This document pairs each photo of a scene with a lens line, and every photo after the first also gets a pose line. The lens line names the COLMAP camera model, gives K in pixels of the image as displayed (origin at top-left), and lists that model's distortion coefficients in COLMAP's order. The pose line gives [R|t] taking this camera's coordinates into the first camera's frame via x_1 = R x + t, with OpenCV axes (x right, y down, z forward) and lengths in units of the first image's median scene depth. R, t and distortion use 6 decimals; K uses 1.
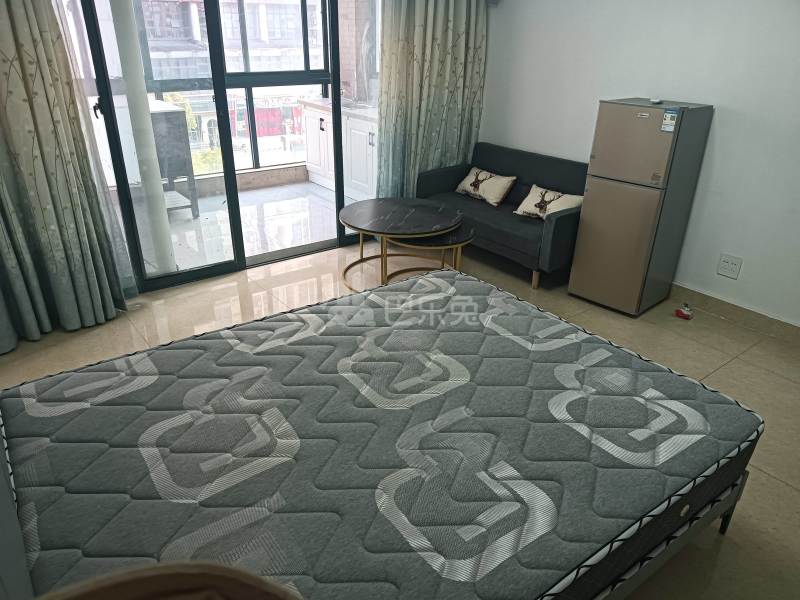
lens RADIAL K [[579.8, 0, 401.0], [0, 579.8, 302.5], [0, 0, 1]] dist [0.105001, -0.168911]
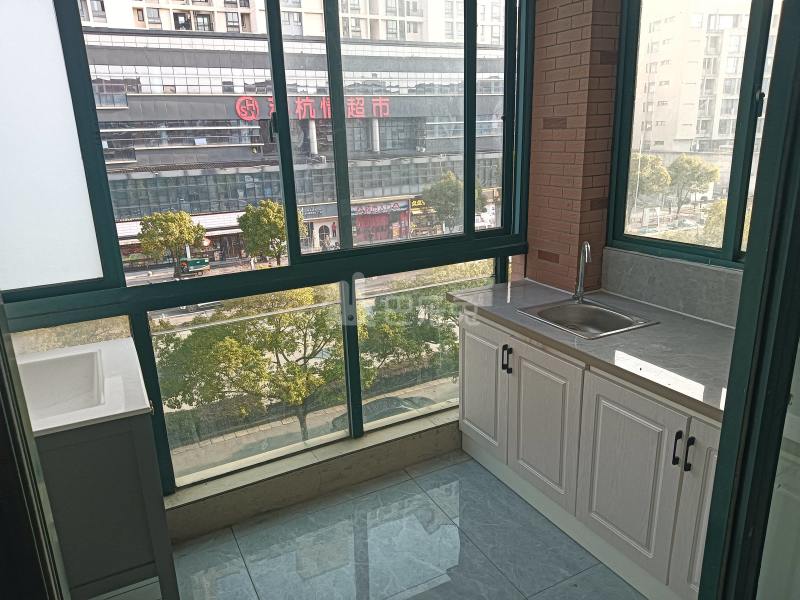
lens RADIAL K [[566.1, 0, 401.7], [0, 566.1, 296.3], [0, 0, 1]] dist [-0.003369, -0.003702]
pose [[0.985872, 0.006766, -0.167366, -0.180525], [-0.033298, 0.987159, -0.156235, -0.358008], [0.164159, 0.159600, 0.973437, 0.726941]]
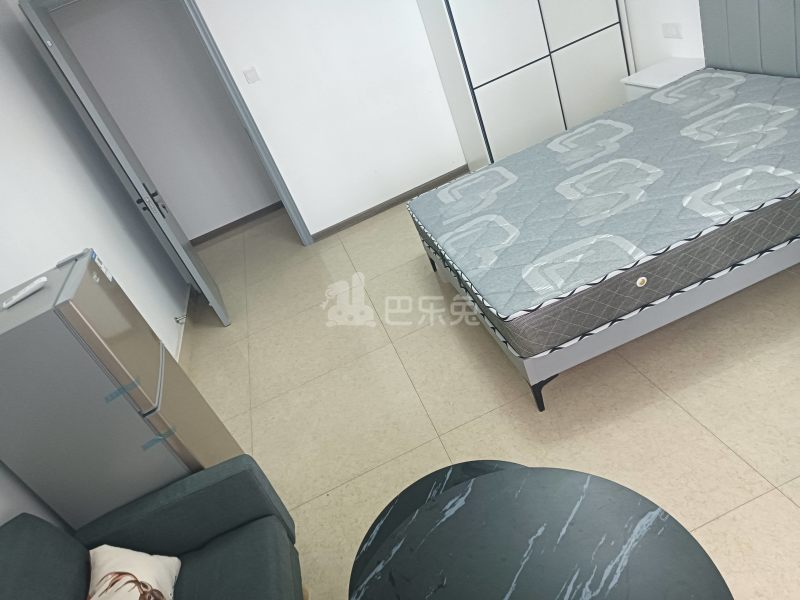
lens RADIAL K [[579.8, 0, 401.0], [0, 579.8, 302.5], [0, 0, 1]] dist [0.105001, -0.168911]
pose [[-0.873562, 0.069705, 0.481696, -0.094490], [0.453483, 0.475986, 0.753518, -0.433758], [-0.176757, 0.876686, -0.447413, 0.876016]]
